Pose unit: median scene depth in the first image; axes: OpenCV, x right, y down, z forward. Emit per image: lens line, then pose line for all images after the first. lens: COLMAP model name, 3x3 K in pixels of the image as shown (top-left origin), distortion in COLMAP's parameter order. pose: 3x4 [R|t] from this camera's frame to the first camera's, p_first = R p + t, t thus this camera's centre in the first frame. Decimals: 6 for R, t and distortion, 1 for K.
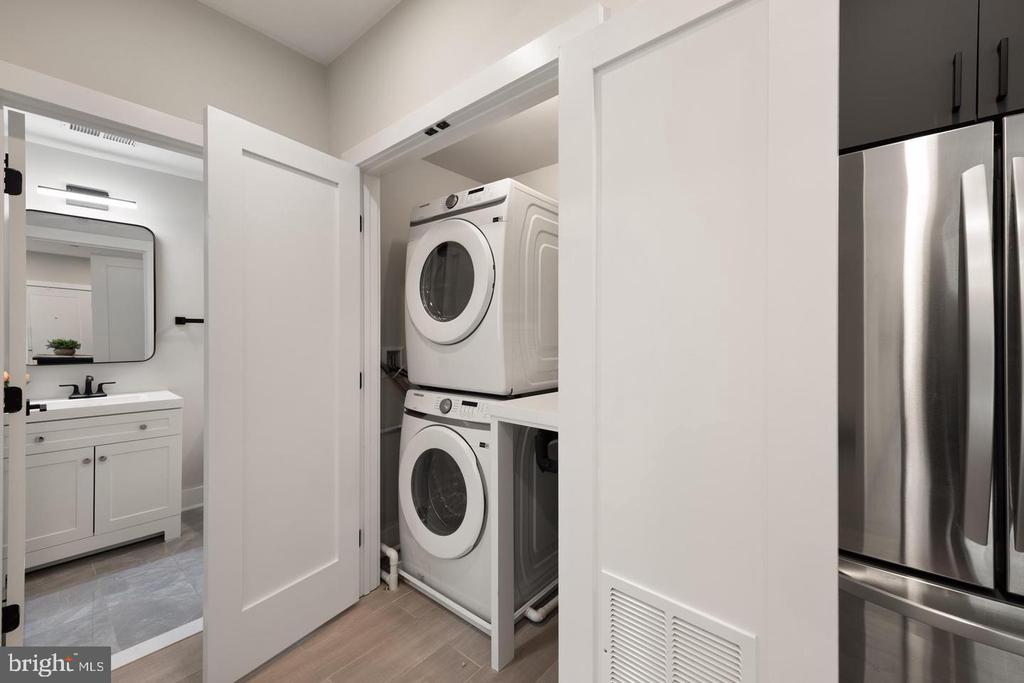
lens RADIAL K [[412.8, 0, 519.1], [0, 412.8, 342.0], [0, 0, 1]] dist [0.014090, -0.004058]
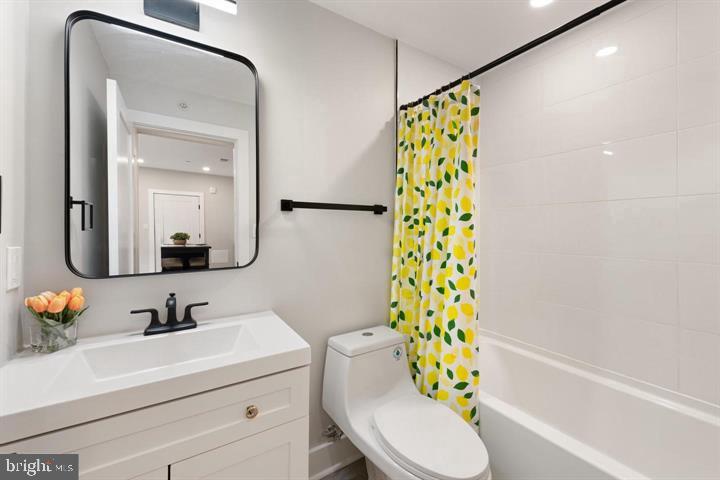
lens RADIAL K [[290.2, 0, 357.8], [0, 290.2, 237.5], [0, 0, 1]] dist [0.014090, -0.004058]
pose [[0.953380, 0.005892, -0.301715, -0.591235], [-0.002007, 0.999911, 0.013186, -0.006484], [0.301766, -0.011966, 0.953307, 0.618830]]
